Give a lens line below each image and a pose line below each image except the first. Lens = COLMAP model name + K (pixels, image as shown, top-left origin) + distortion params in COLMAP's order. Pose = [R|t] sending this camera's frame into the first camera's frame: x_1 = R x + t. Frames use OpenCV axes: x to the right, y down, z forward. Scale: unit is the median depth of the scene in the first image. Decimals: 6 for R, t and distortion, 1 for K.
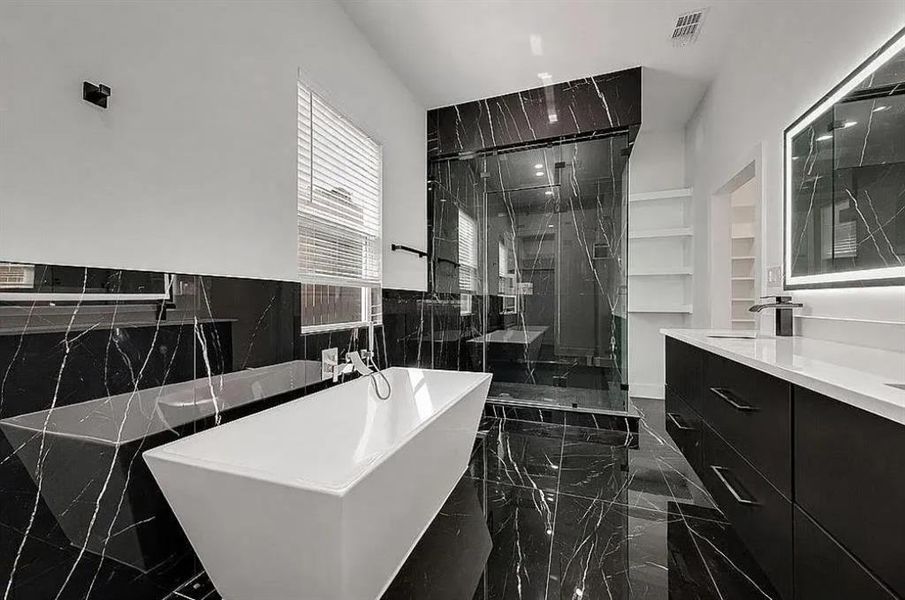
lens RADIAL K [[356.1, 0, 451.1], [0, 356.1, 309.5], [0, 0, 1]] dist [-0.000153, -0.000038]
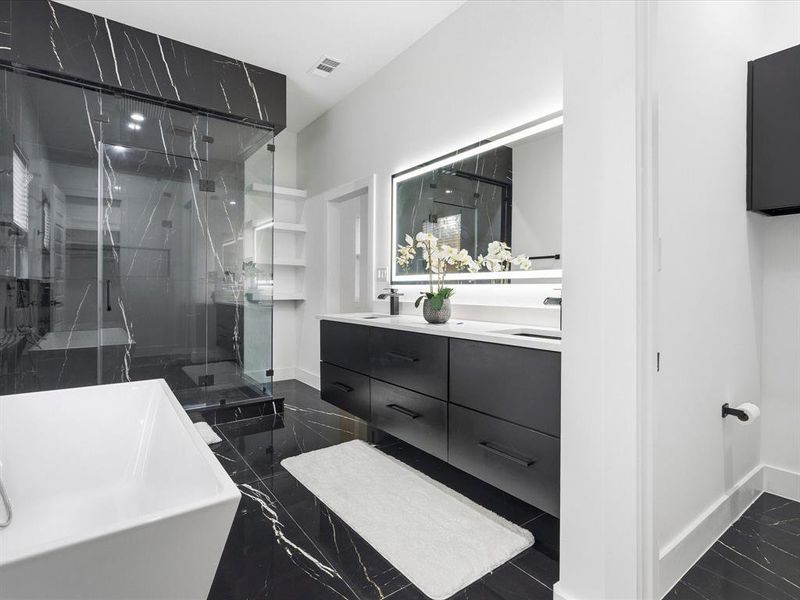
lens RADIAL K [[412.1, 0, 404.0], [0, 412.1, 298.5], [0, 0, 1]] dist [-0.022100, 0.021476]
pose [[0.558647, -0.012364, 0.829314, -0.348678], [0.008803, 0.999921, 0.008978, -0.007602], [-0.829359, 0.002285, 0.558711, 0.002961]]
